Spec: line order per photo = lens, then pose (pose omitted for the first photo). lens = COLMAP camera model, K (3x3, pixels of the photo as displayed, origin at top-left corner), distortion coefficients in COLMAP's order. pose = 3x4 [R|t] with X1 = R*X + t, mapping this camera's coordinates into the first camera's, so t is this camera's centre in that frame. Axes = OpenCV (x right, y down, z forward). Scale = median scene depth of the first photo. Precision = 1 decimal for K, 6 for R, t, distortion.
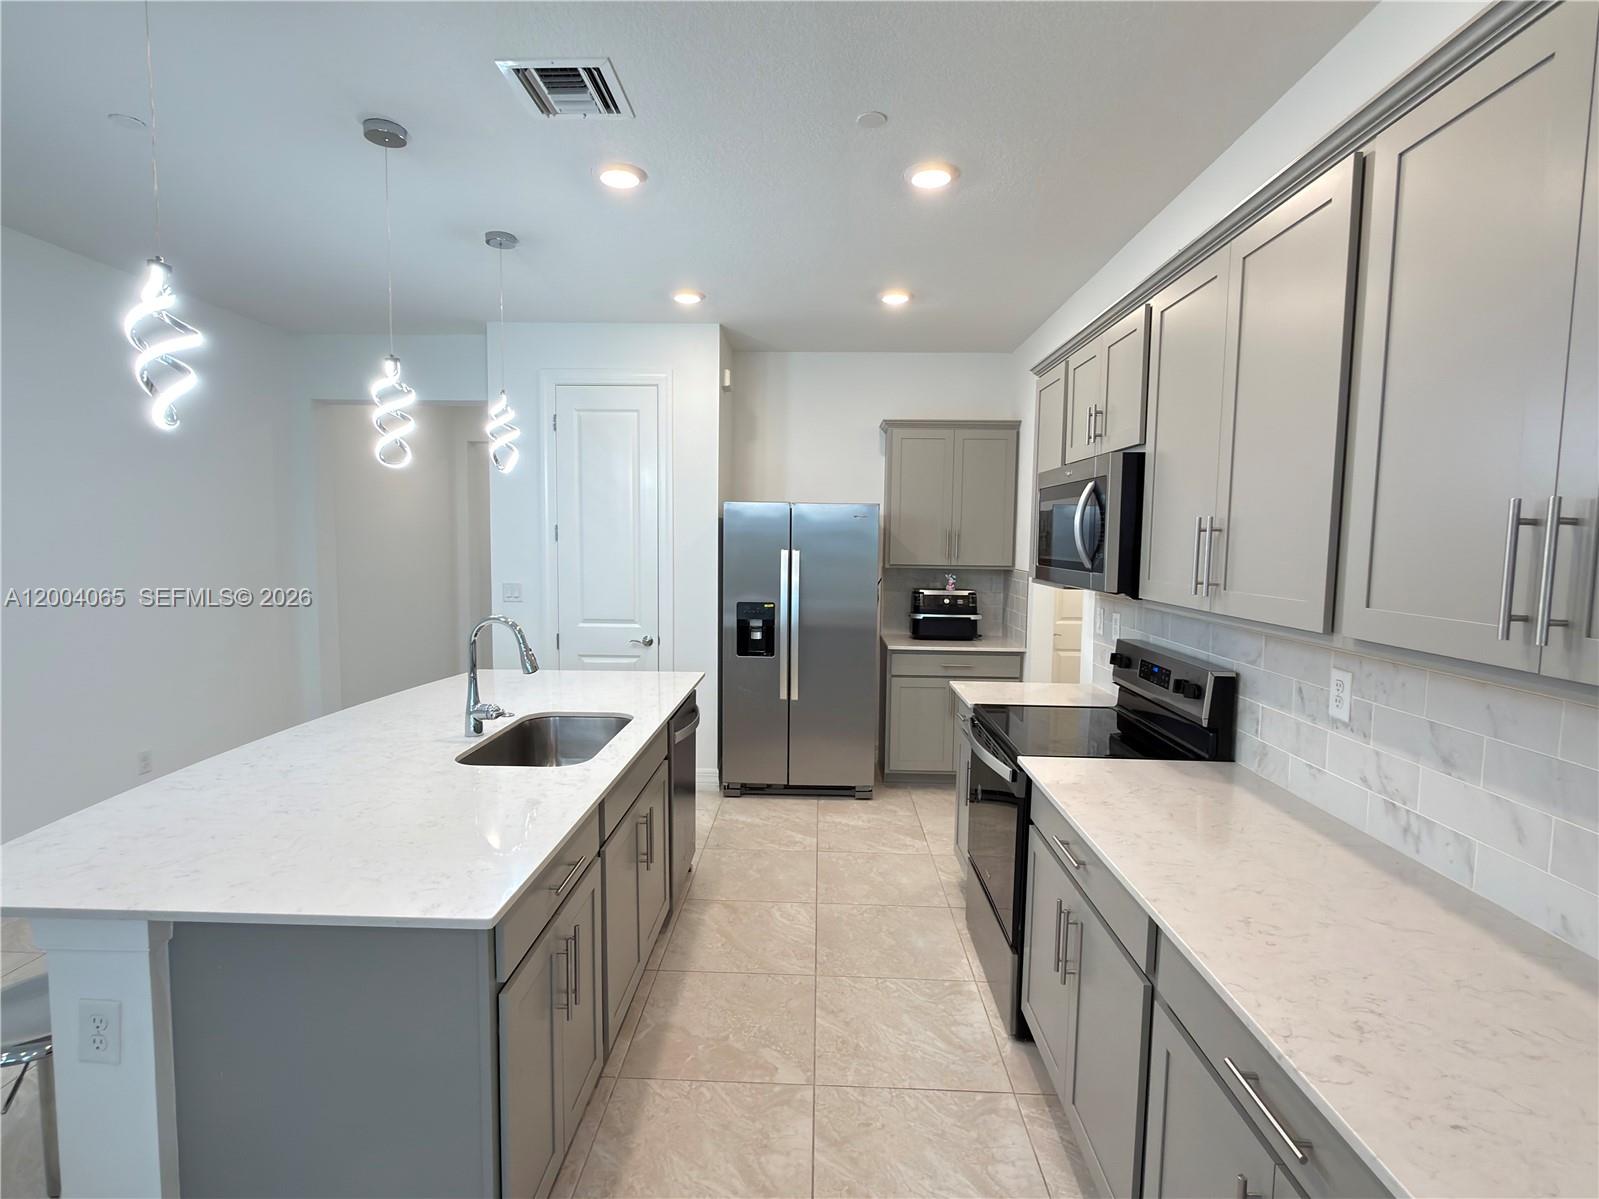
lens RADIAL K [[796.1, 0, 796.0], [0, 796.1, 603.9], [0, 0, 1]] dist [-0.000055, 0.000055]
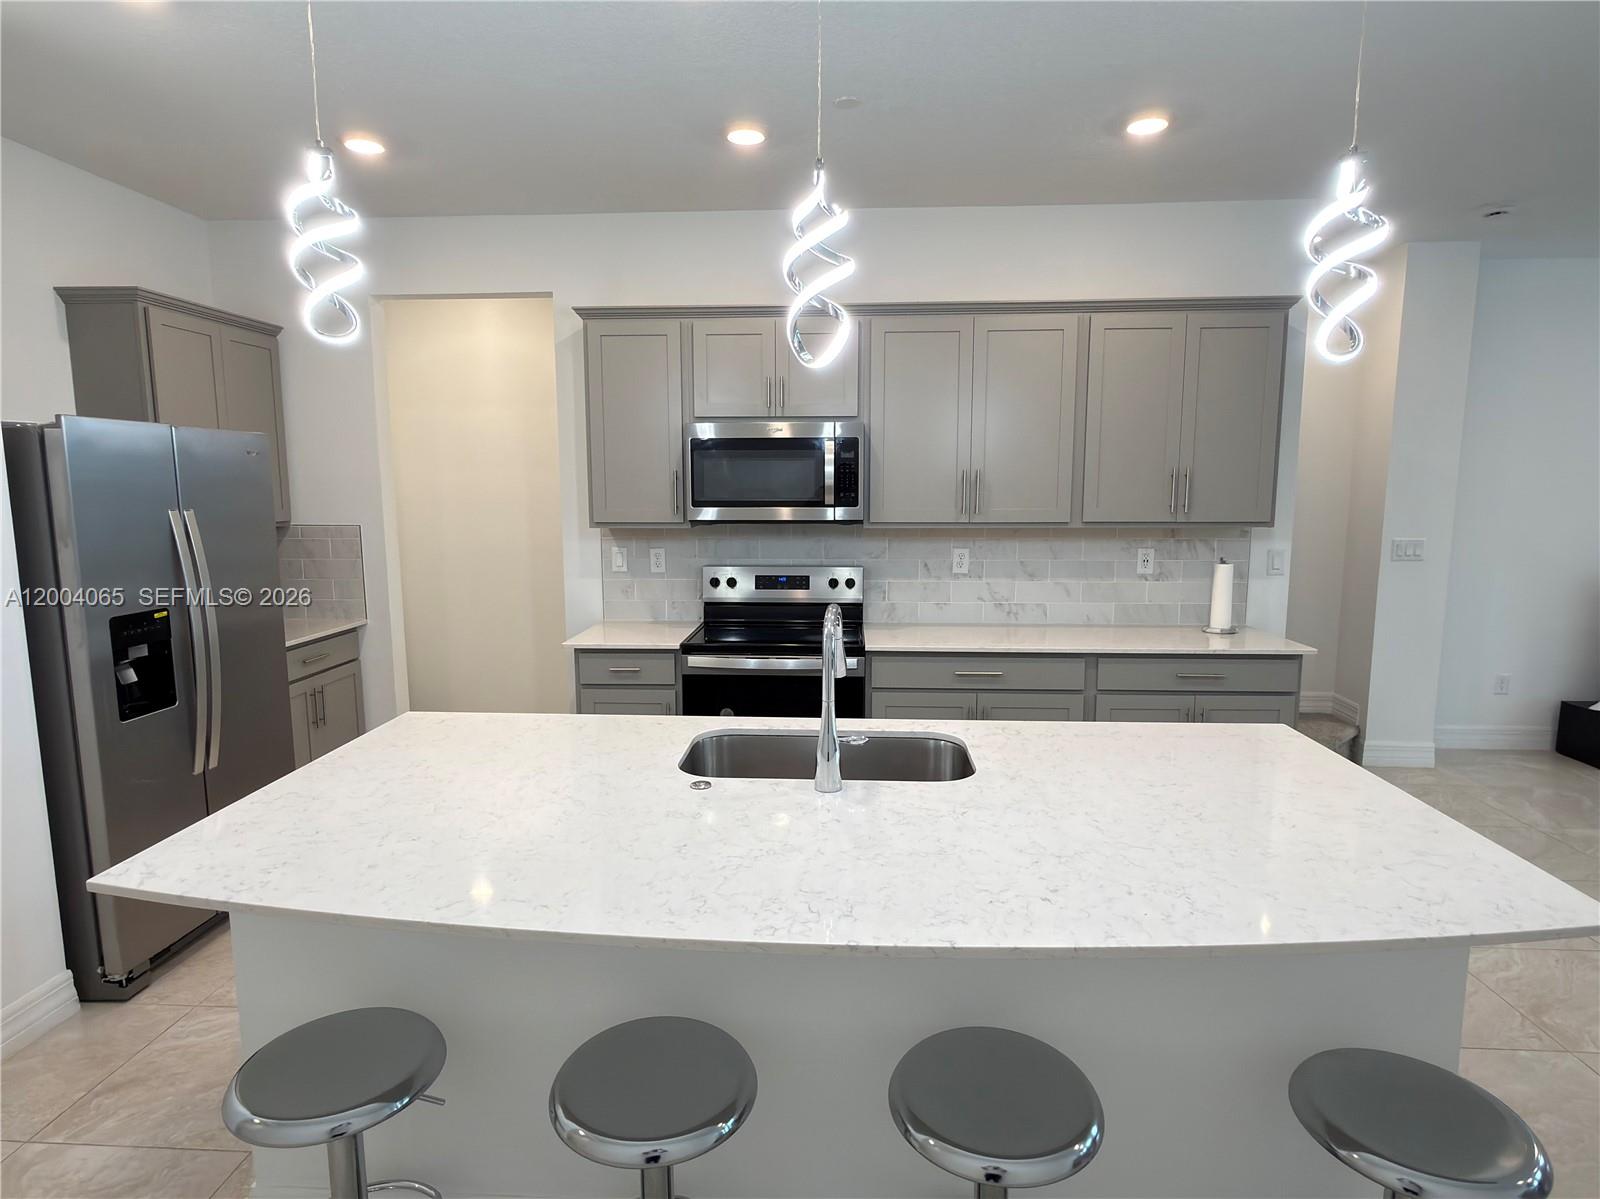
lens RADIAL K [[878.8, 0, 799.8], [0, 878.8, 597.4], [0, 0, 1]] dist [0.000413, 0.000082]
pose [[0.032386, -0.141347, 0.989430, -1.507597], [0.088201, 0.986491, 0.138040, -0.132834], [-0.995576, 0.082798, 0.044415, 1.324041]]
